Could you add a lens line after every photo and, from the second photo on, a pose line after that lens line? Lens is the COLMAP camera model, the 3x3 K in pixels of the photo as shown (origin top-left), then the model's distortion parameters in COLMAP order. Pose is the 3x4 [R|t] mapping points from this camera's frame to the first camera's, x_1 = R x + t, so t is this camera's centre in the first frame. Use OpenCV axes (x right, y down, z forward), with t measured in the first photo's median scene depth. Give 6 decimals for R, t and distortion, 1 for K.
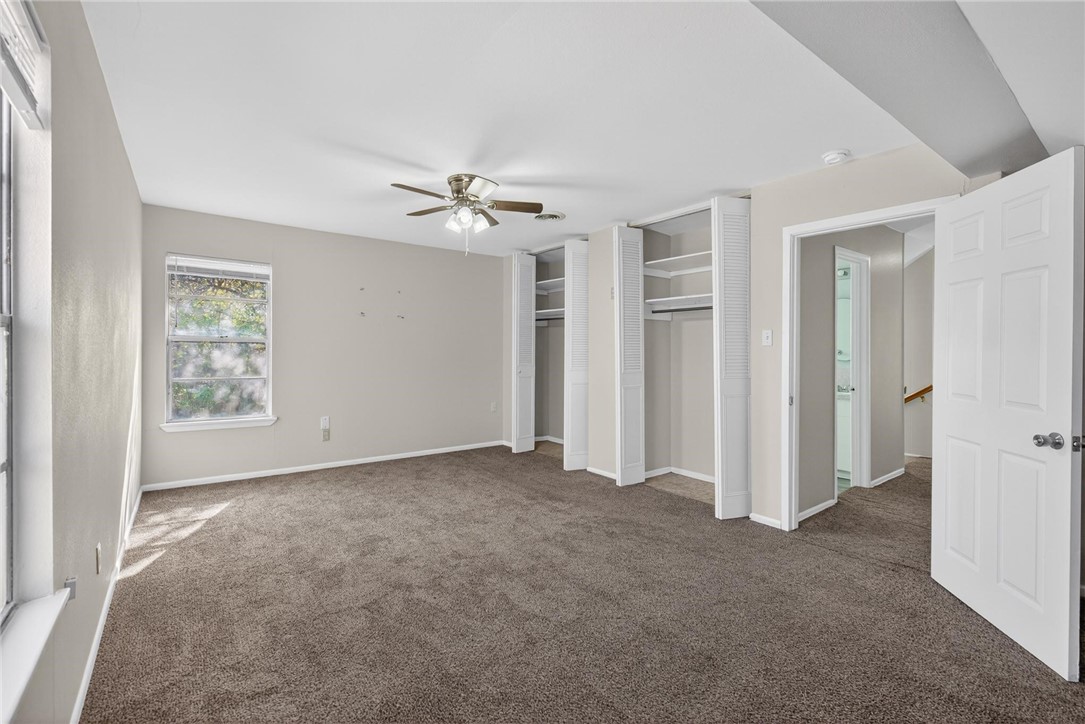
lens RADIAL K [[475.5, 0, 538.8], [0, 475.5, 356.5], [0, 0, 1]] dist [-0.002434, 0.000184]
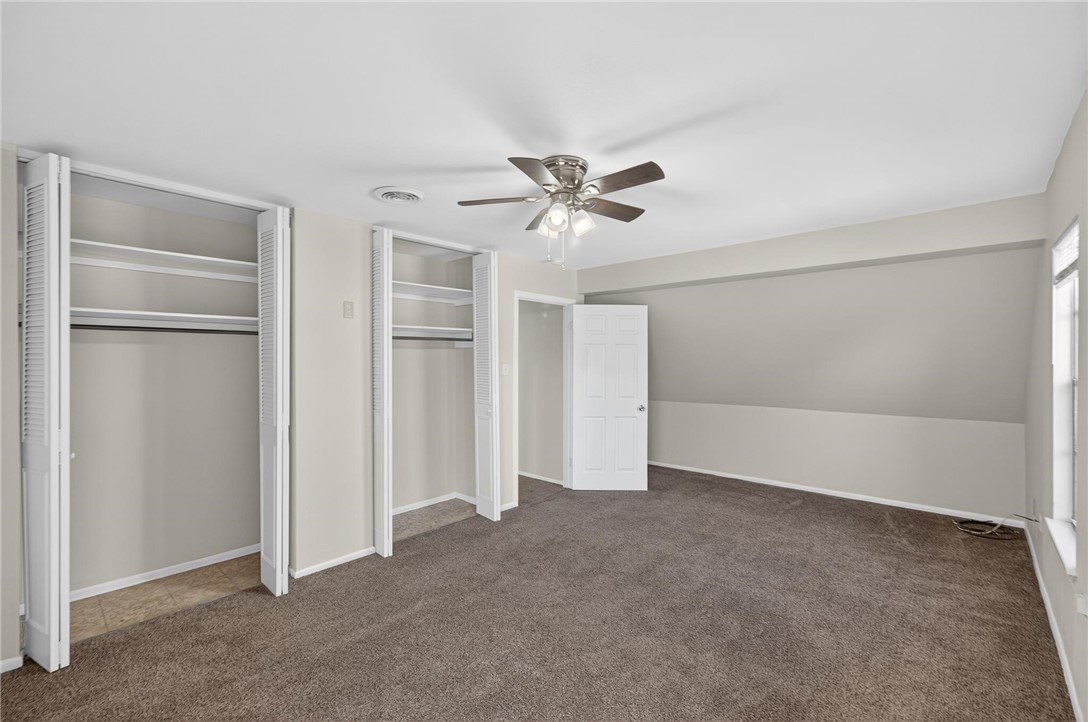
lens RADIAL K [[486.2, 0, 547.4], [0, 486.2, 356.4], [0, 0, 1]] dist [0.004916, 0.000557]
pose [[-0.201017, 0.001884, 0.979586, -0.779988], [0.009835, 0.999952, 0.000095, -0.065368], [-0.979538, 0.009653, -0.201026, 1.035859]]
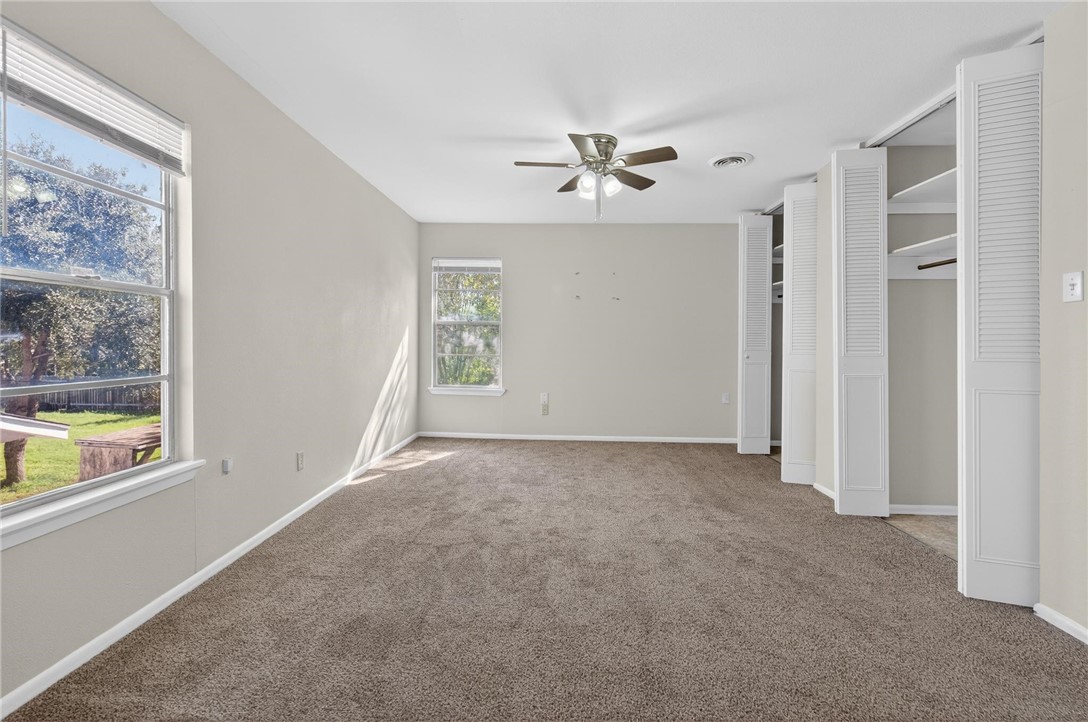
lens RADIAL K [[486.2, 0, 547.4], [0, 486.2, 356.4], [0, 0, 1]] dist [0.004916, 0.000557]
pose [[0.767482, 0.017973, -0.640818, 0.341718], [-0.014654, 0.999838, 0.010493, 0.038041], [0.640903, 0.001338, 0.767621, 0.173116]]
